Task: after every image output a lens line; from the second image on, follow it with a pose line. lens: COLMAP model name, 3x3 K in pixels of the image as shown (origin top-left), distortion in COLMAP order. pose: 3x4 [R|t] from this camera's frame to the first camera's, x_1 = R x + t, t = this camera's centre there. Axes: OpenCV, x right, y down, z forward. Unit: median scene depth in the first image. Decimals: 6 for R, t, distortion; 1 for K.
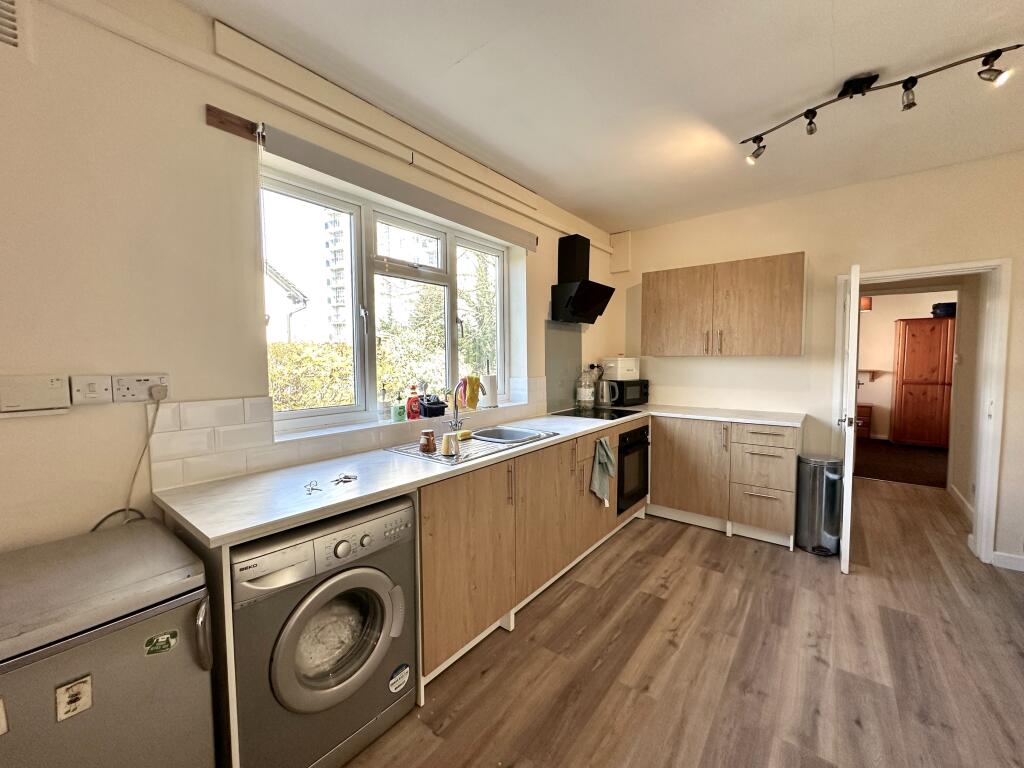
lens RADIAL K [[413.5, 0, 512.0], [0, 413.5, 385.3], [0, 0, 1]] dist [0.004106, -0.000009]
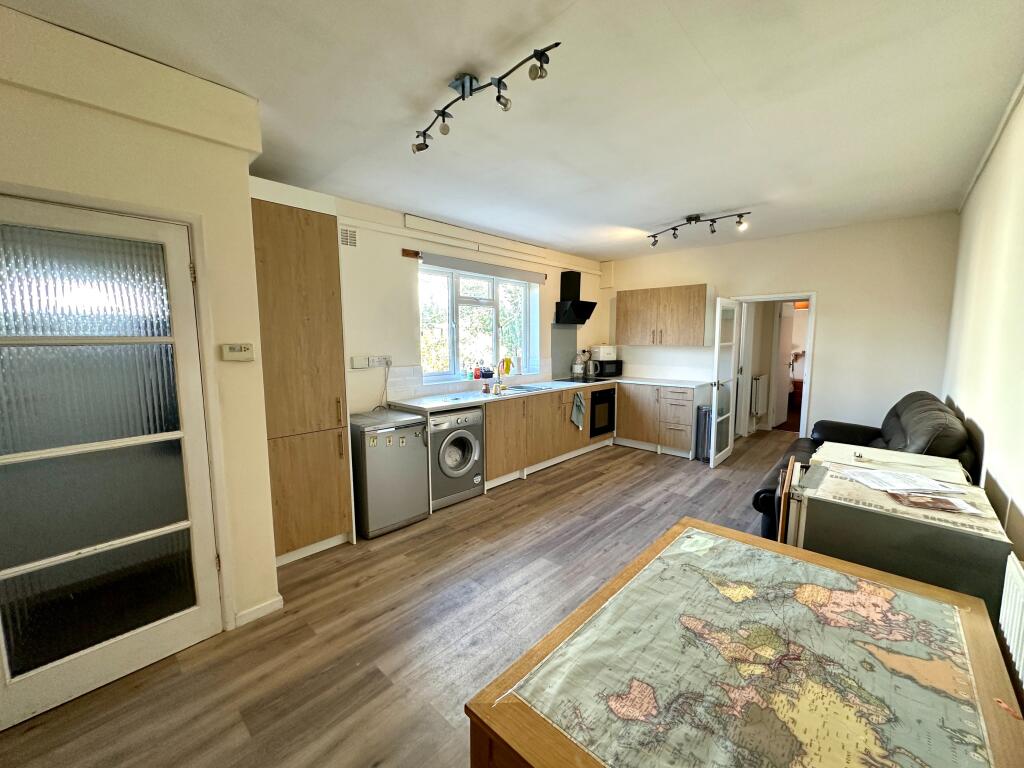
lens RADIAL K [[413.5, 0, 509.6], [0, 413.5, 385.5], [0, 0, 1]] dist [0.004106, -0.000009]
pose [[0.995791, 0.012879, -0.090749, 0.084447], [-0.008459, 0.998767, 0.048925, 0.013279], [0.091267, -0.047951, 0.994671, -0.861423]]
